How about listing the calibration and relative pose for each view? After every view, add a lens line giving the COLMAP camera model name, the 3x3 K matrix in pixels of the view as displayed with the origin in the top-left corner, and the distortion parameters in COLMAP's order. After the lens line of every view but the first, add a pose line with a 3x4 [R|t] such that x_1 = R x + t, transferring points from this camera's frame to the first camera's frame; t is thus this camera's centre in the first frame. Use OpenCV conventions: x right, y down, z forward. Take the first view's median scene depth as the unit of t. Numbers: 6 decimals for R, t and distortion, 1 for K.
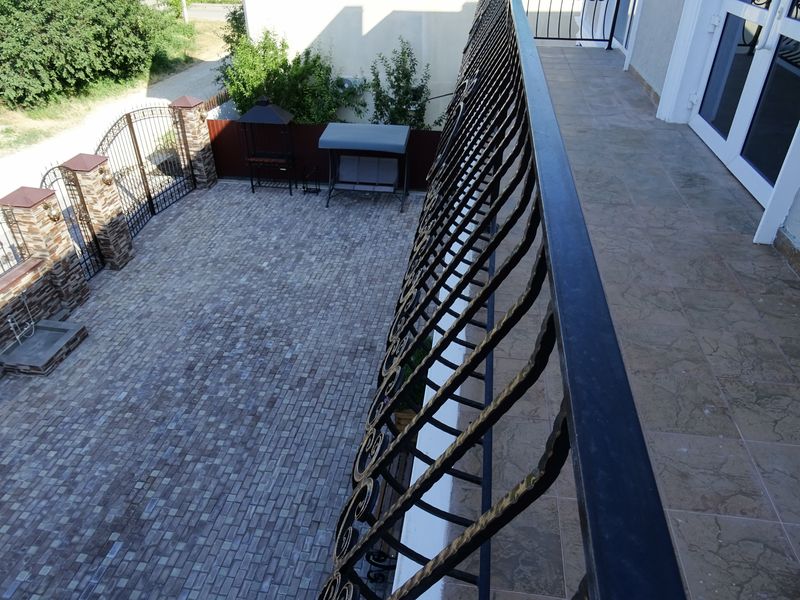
lens RADIAL K [[573.0, 0, 401.2], [0, 573.0, 299.4], [0, 0, 1]] dist [0.007461, 0.000180]
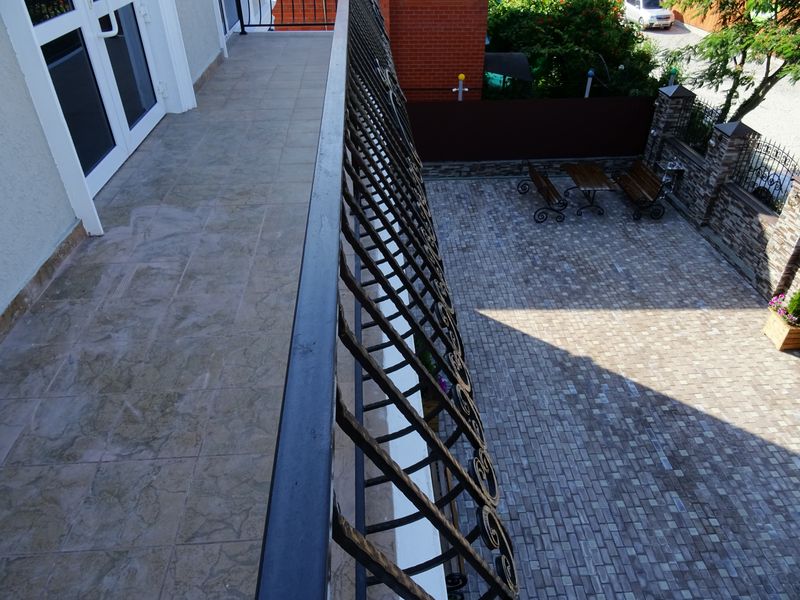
lens RADIAL K [[573.0, 0, 402.4], [0, 573.0, 300.2], [0, 0, 1]] dist [0.007461, 0.000180]
pose [[-0.977066, 0.120596, -0.175495, 0.171223], [-0.121395, 0.361646, 0.924378, -0.647038], [0.174943, 0.924483, -0.338713, 0.943383]]
